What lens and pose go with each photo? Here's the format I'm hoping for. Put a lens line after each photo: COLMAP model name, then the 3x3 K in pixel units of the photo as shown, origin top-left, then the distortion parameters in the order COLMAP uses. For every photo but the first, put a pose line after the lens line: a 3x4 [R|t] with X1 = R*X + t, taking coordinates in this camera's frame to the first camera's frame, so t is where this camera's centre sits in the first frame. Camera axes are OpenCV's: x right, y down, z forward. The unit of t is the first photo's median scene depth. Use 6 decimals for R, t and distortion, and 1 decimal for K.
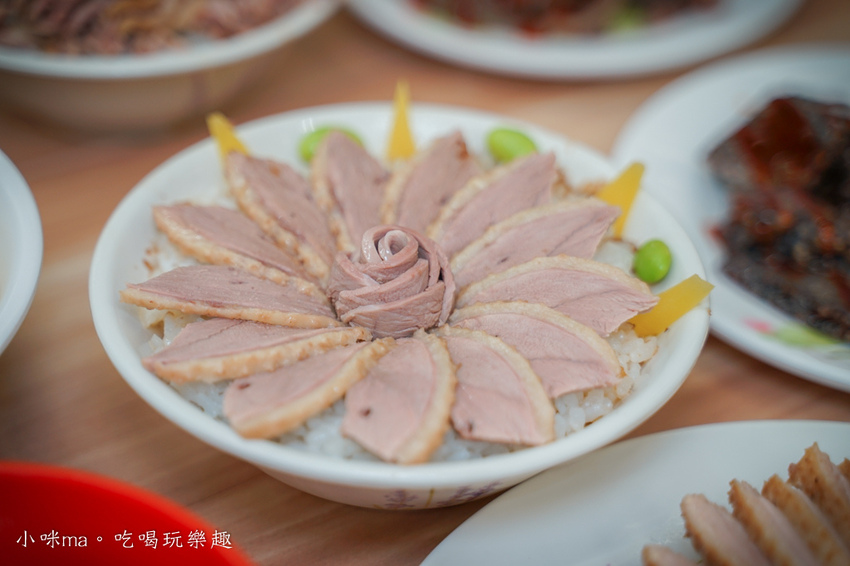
lens RADIAL K [[1878.5, 0, 422.8], [0, 1878.5, 282.9], [0, 0, 1]] dist [0.431415, 0.000000]
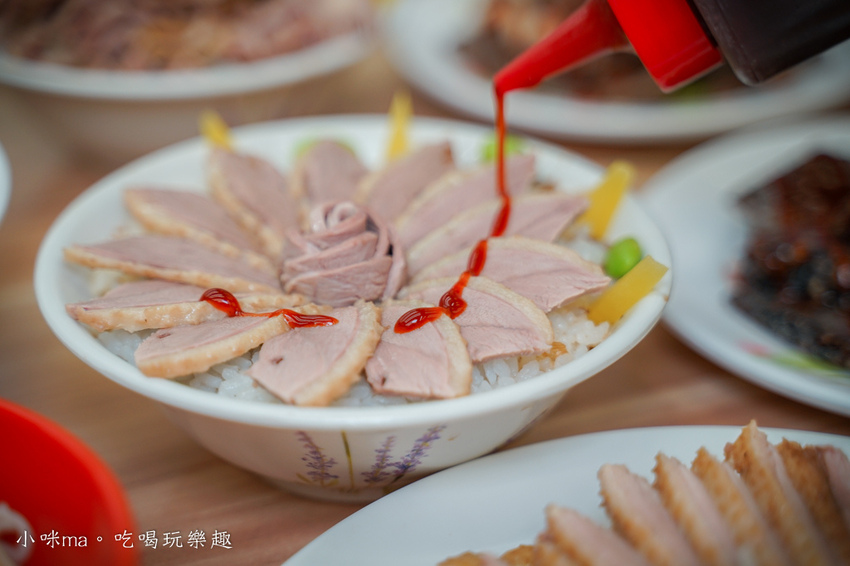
lens RADIAL K [[1878.5, 0, 425.8], [0, 1878.5, 282.0], [0, 0, 1]] dist [0.431415, 0.000000]
pose [[0.988632, 0.034298, -0.146395, 0.175059], [-0.055156, 0.988487, -0.140896, 0.151655], [0.139877, 0.147369, 0.979141, 0.050223]]
